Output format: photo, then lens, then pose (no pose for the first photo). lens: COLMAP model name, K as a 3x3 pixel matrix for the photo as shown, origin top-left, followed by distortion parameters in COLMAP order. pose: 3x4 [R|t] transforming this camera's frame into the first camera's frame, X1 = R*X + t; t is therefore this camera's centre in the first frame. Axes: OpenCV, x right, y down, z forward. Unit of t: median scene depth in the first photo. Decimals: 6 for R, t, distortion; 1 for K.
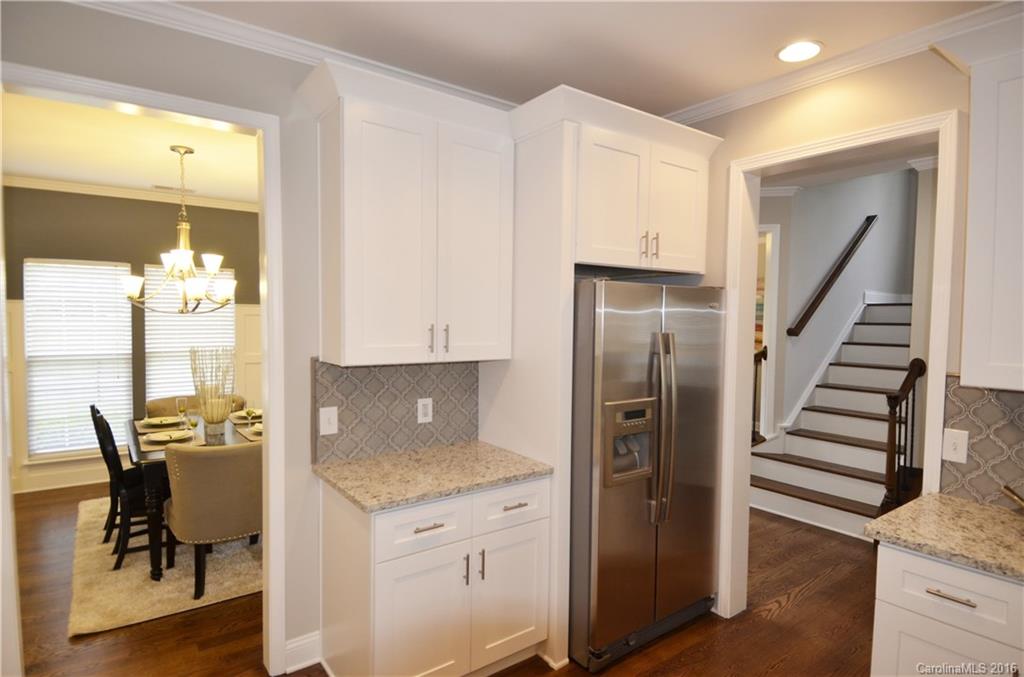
lens RADIAL K [[527.6, 0, 514.5], [0, 527.6, 346.4], [0, 0, 1]] dist [0.046326, -0.050776]
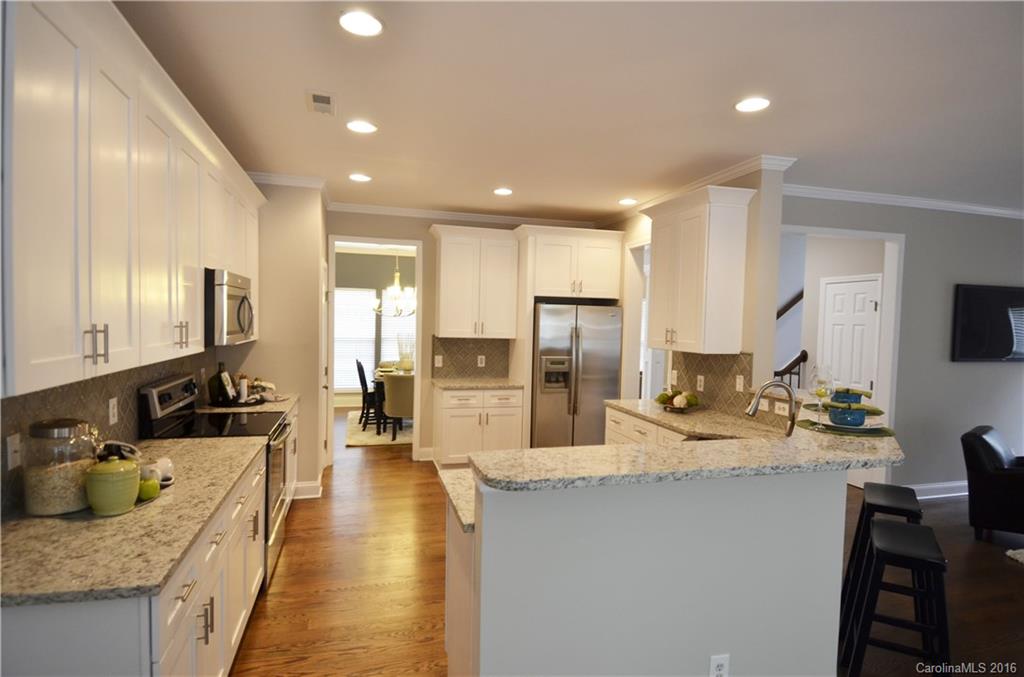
lens RADIAL K [[527.6, 0, 514.5], [0, 527.6, 346.4], [0, 0, 1]] dist [0.046326, -0.050776]
pose [[0.930151, 0.031418, -0.365830, 0.639363], [-0.035693, 0.999351, -0.004928, 0.054163], [0.365437, 0.017642, 0.930669, -0.839517]]
